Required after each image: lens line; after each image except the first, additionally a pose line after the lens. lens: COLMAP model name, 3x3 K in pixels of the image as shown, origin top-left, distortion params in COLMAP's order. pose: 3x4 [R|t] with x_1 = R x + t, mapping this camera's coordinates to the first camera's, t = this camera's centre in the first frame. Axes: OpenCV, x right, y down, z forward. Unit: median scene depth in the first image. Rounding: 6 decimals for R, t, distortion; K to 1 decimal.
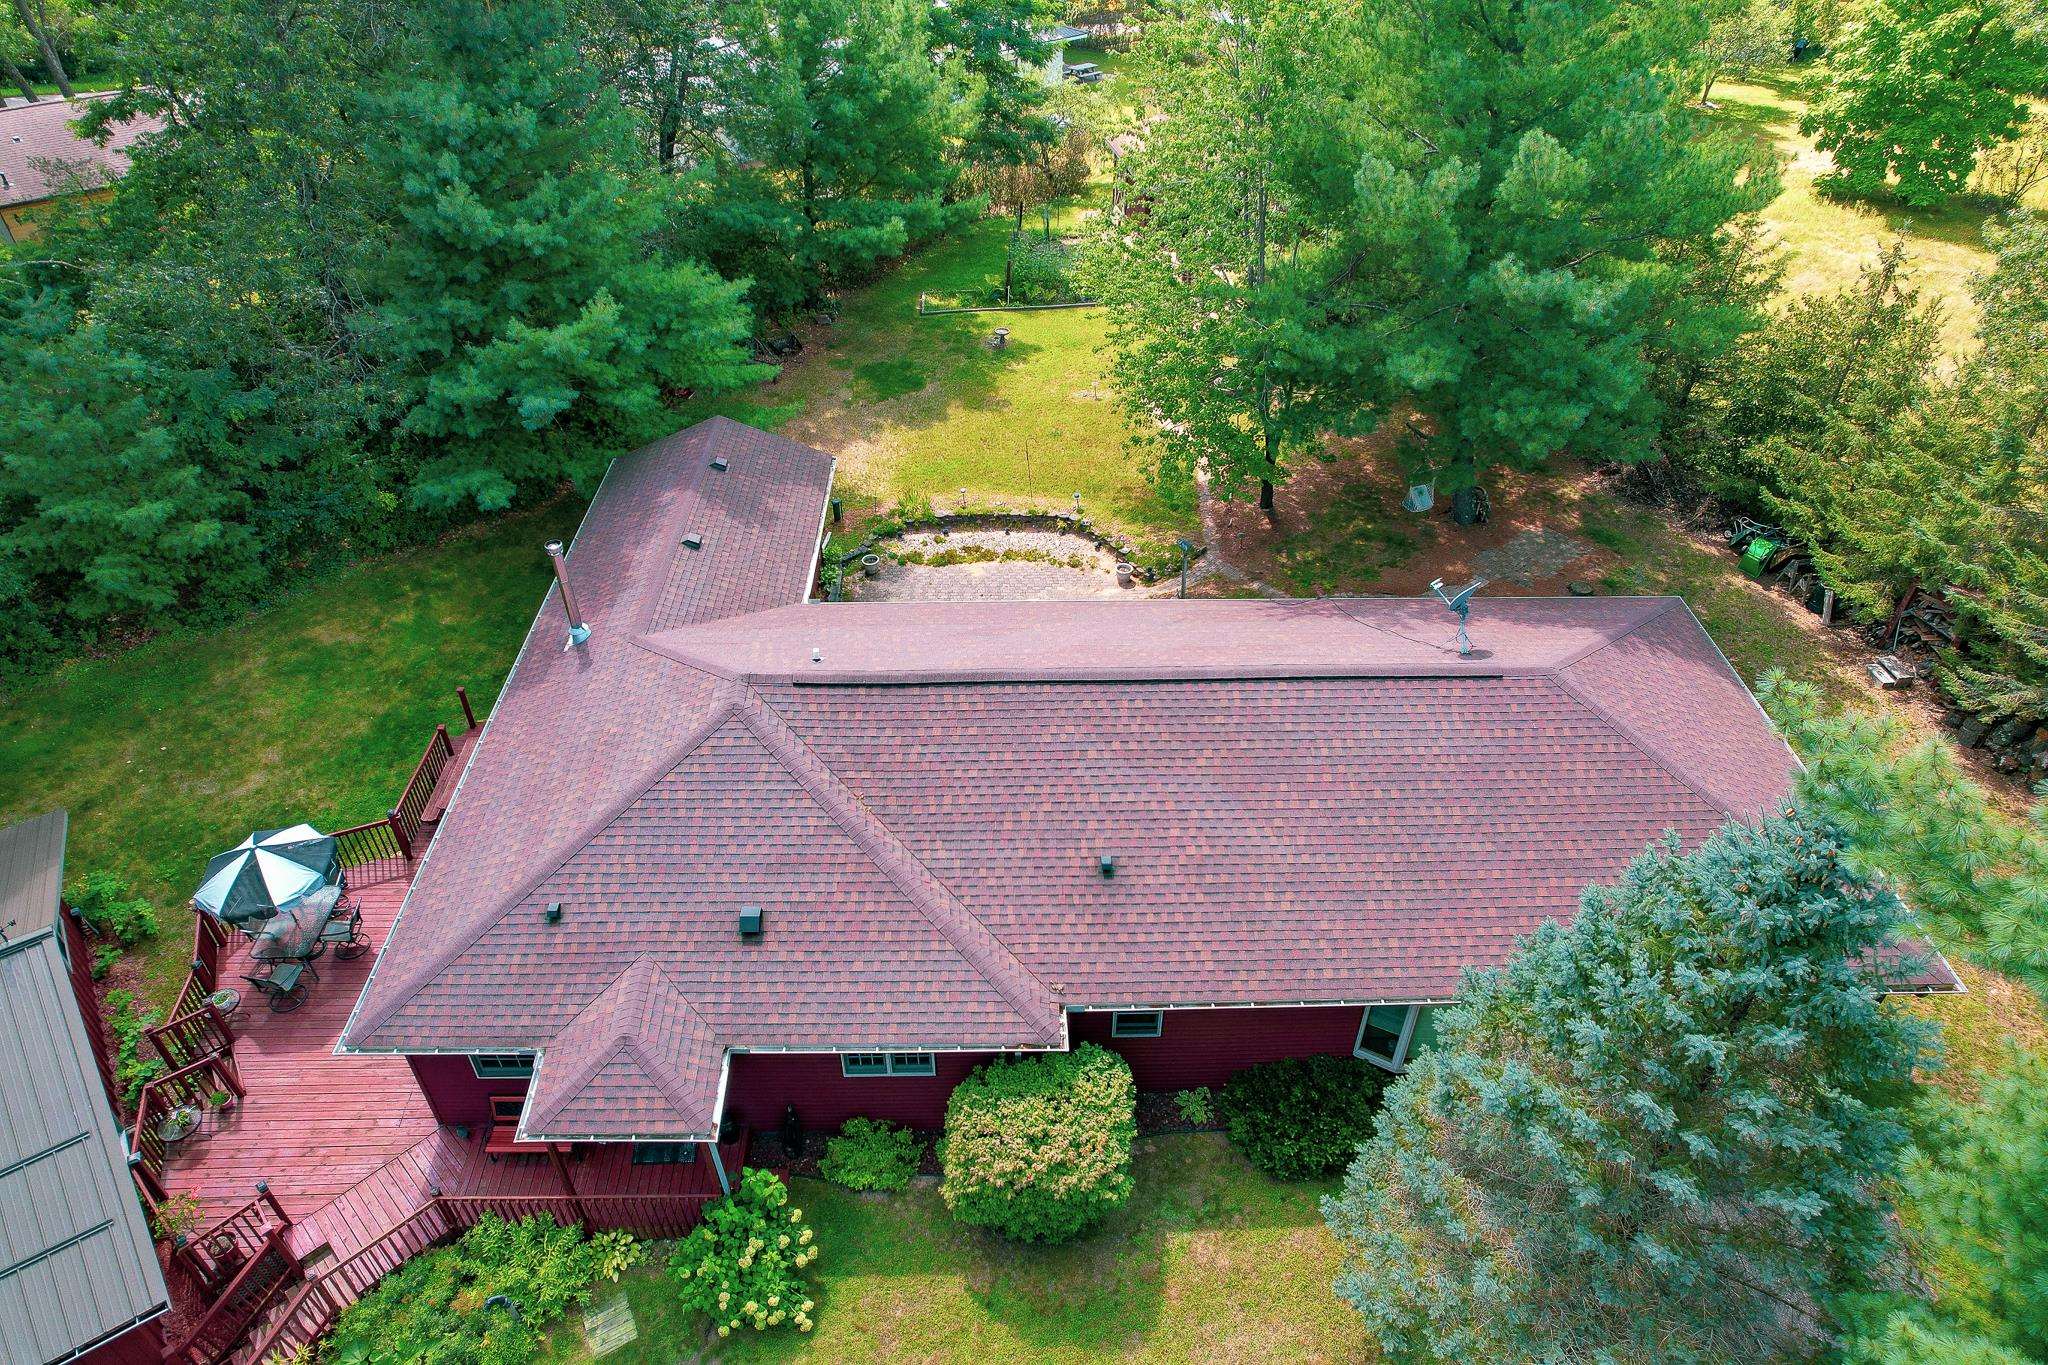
lens RADIAL K [[1310.6, 0, 1033.6], [0, 1310.6, 688.4], [0, 0, 1]] dist [-0.072503, 0.067214]
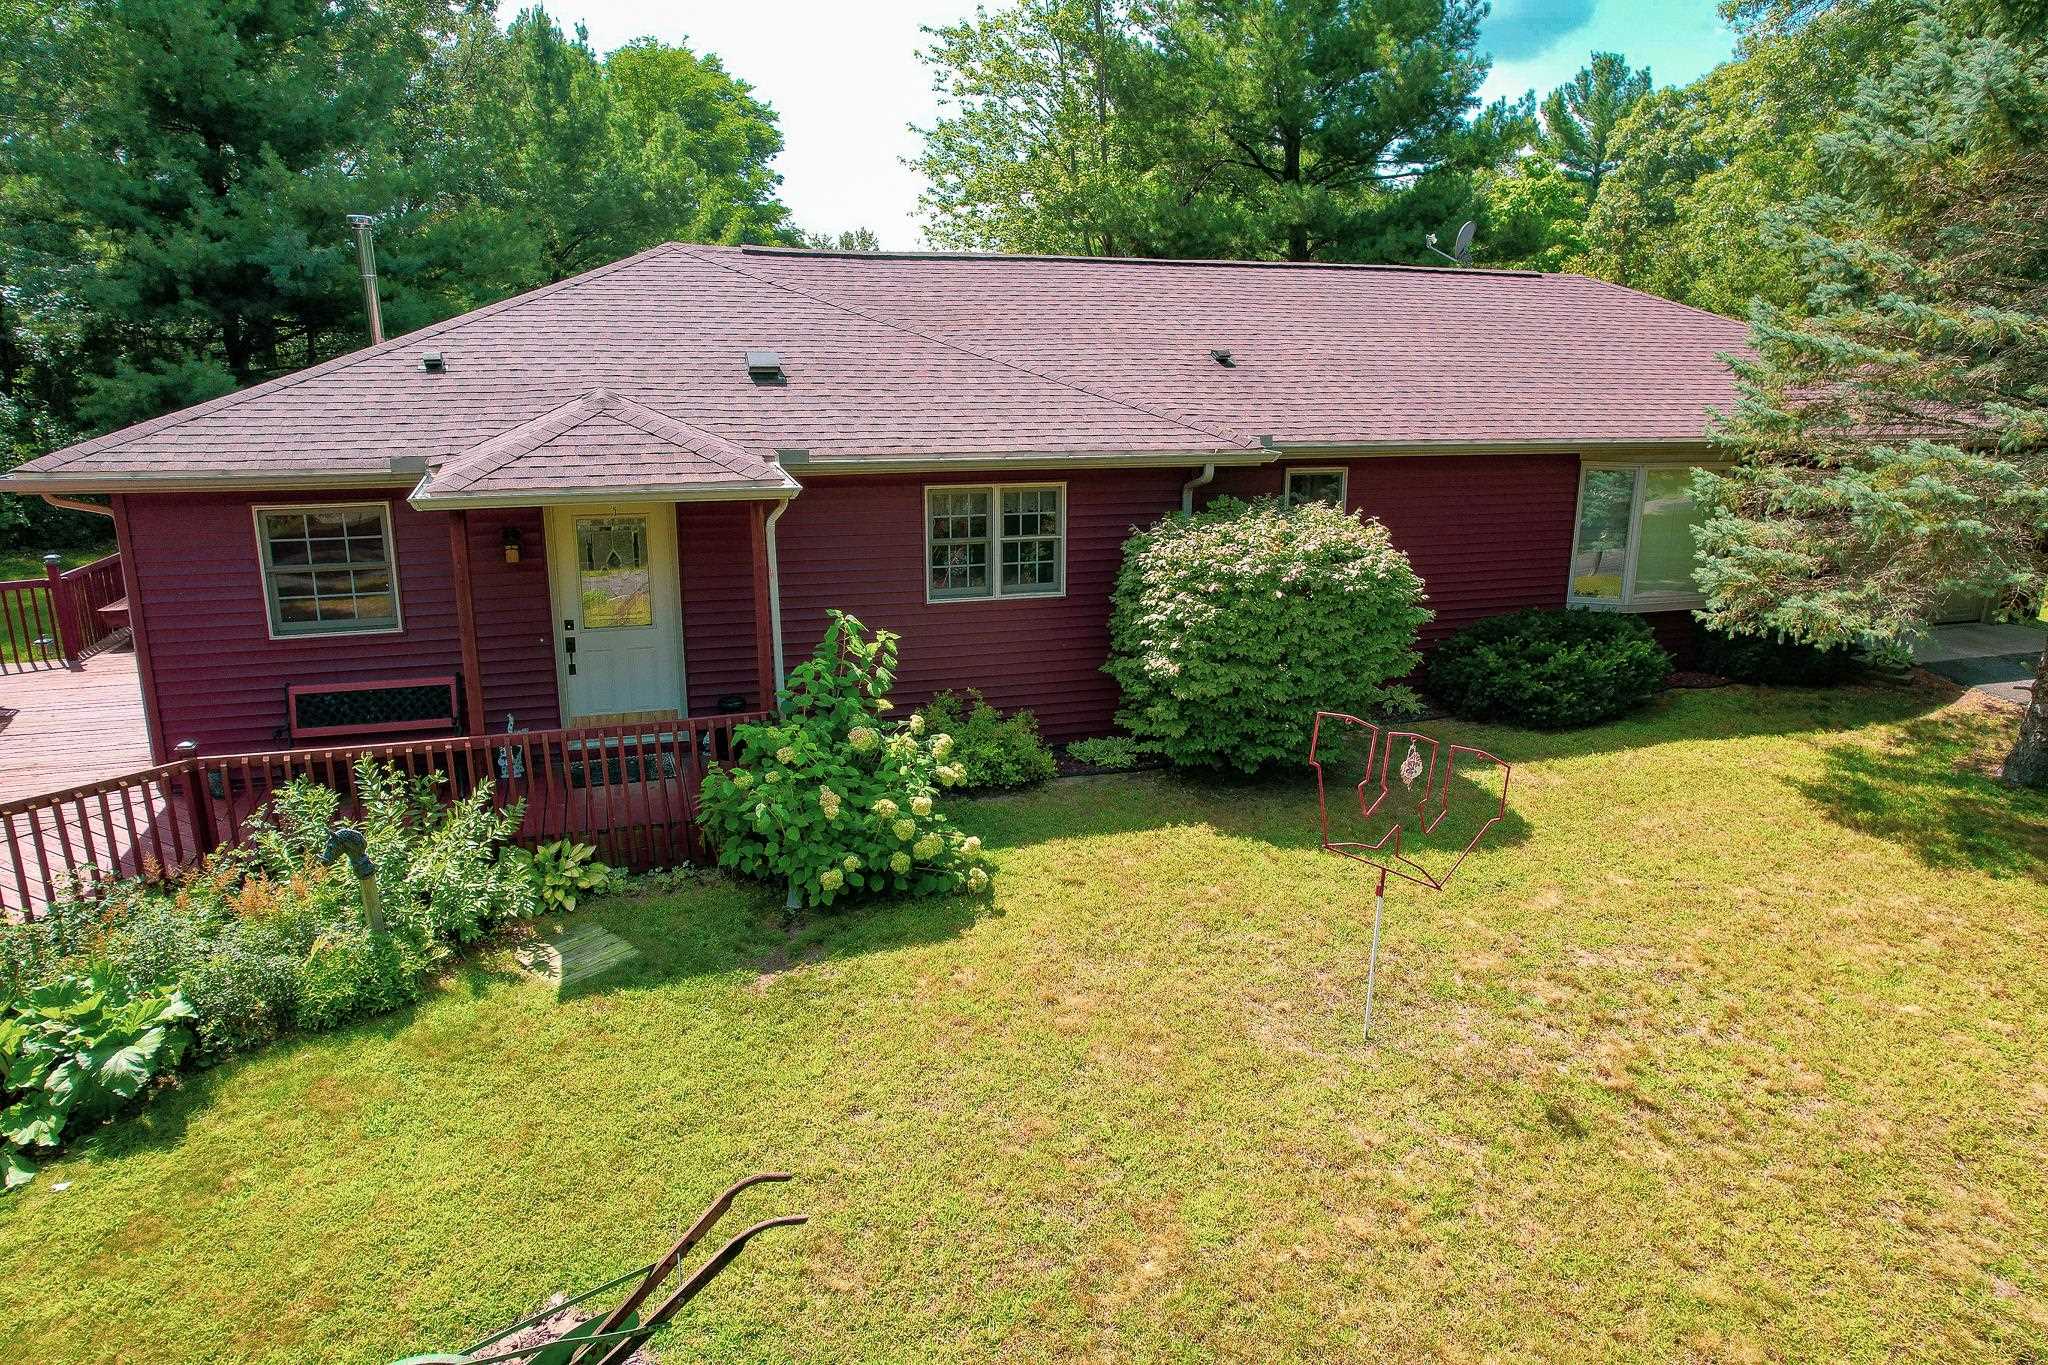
lens RADIAL K [[1310.6, 0, 1034.9], [0, 1310.6, 689.3], [0, 0, 1]] dist [-0.072503, 0.067214]
pose [[0.956124, -0.077703, 0.282470, -0.228305], [0.184606, 0.908473, -0.374962, 0.480496], [-0.227481, 0.410656, 0.882958, 0.378347]]
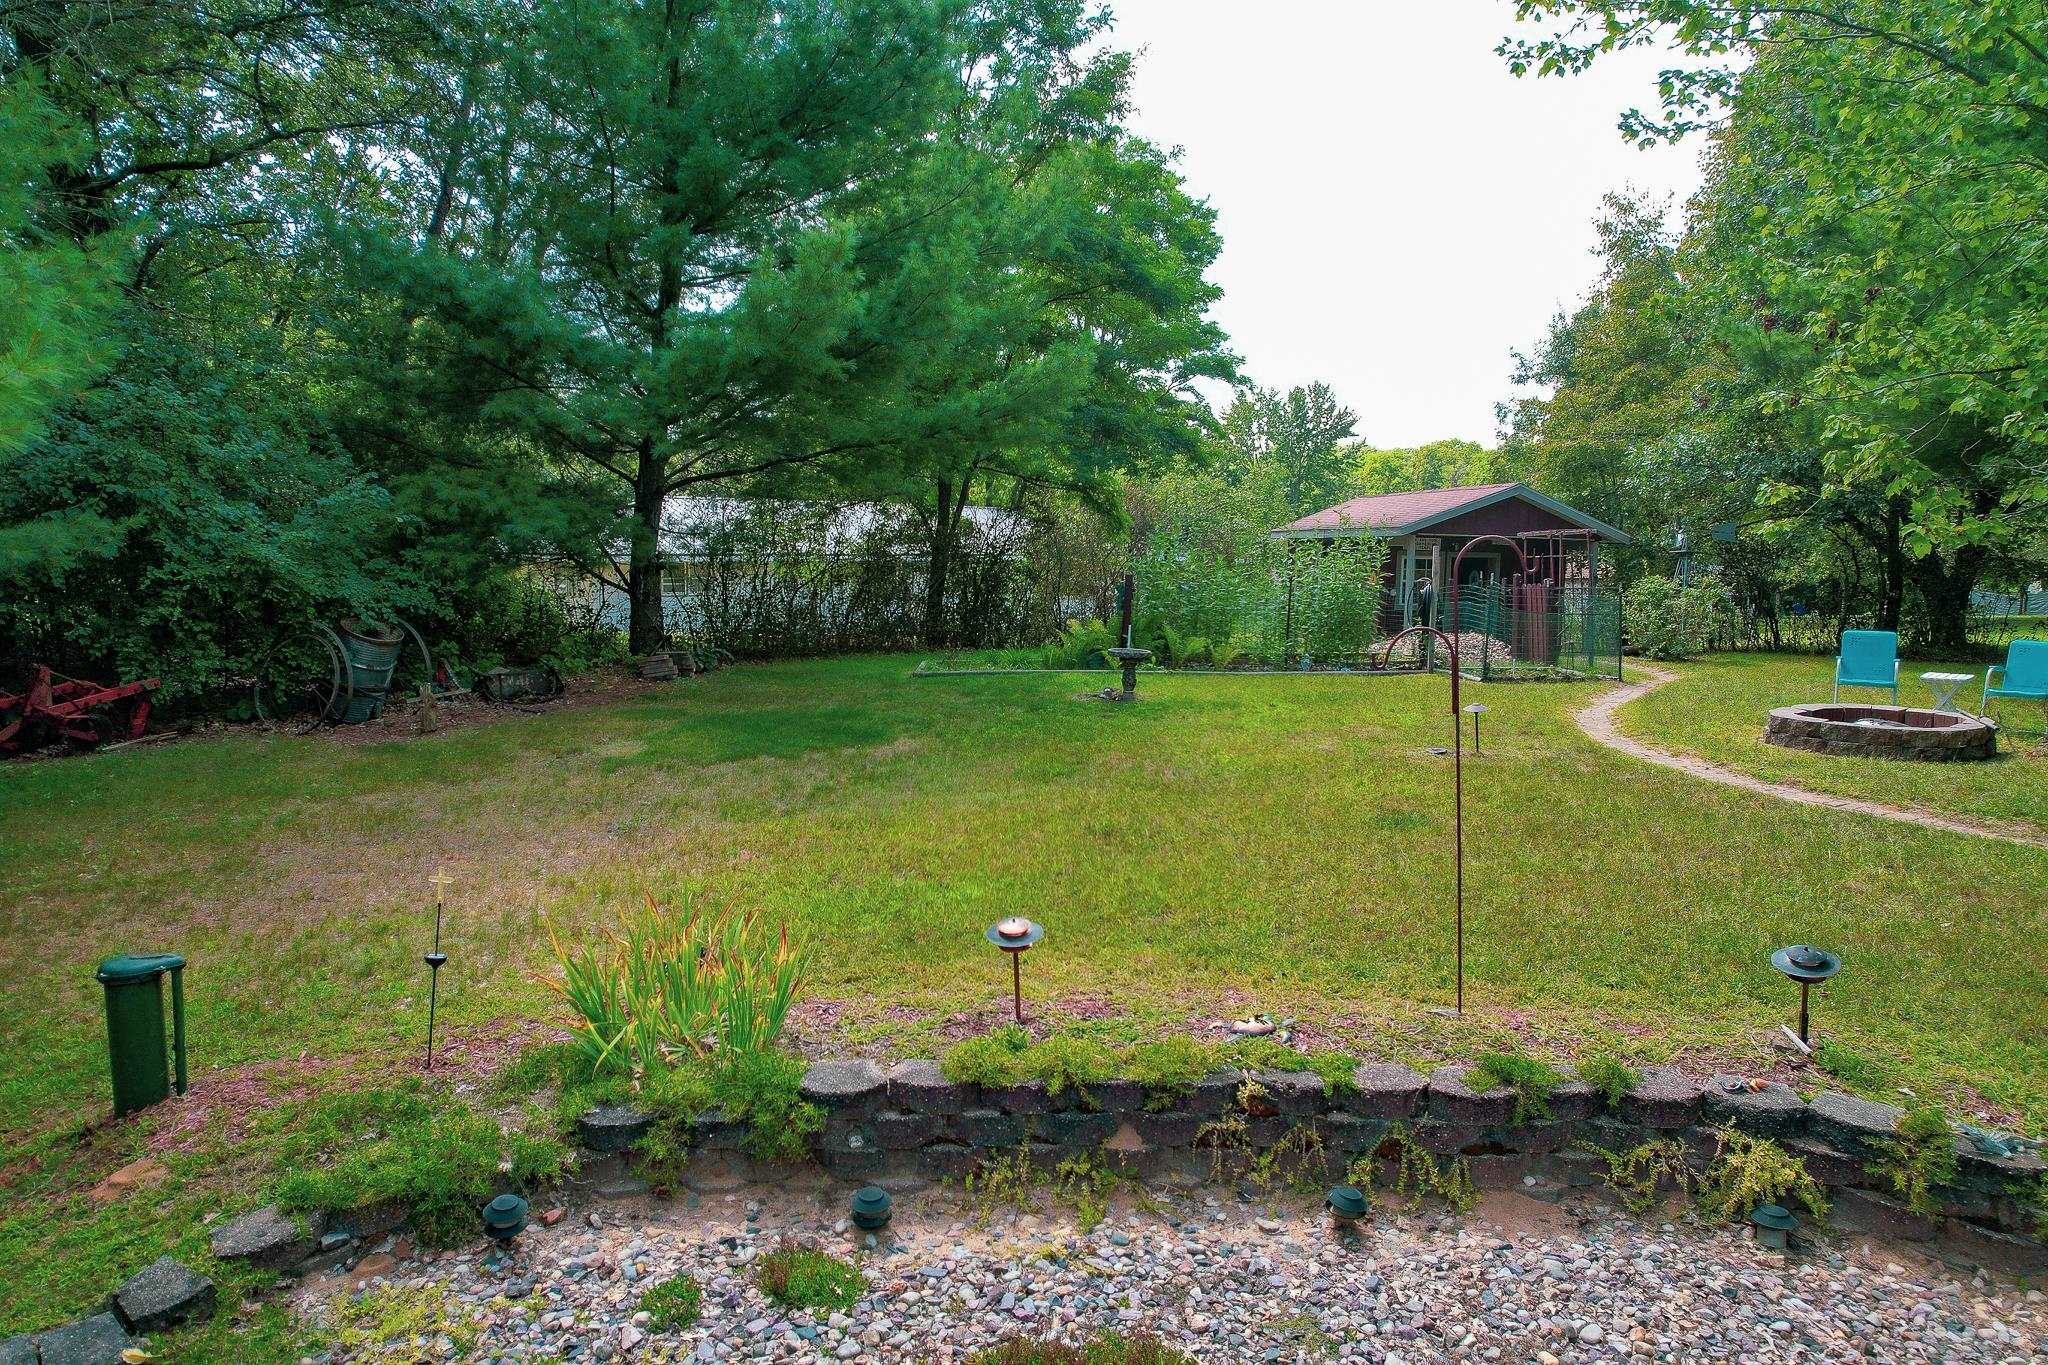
lens RADIAL K [[1310.6, 0, 1032.9], [0, 1310.6, 688.5], [0, 0, 1]] dist [-0.072503, 0.067214]
pose [[0.999611, 0.009017, -0.026407, -0.070965], [-0.021504, 0.852022, -0.523065, -0.142125], [0.017783, 0.523429, 0.851884, 1.265827]]
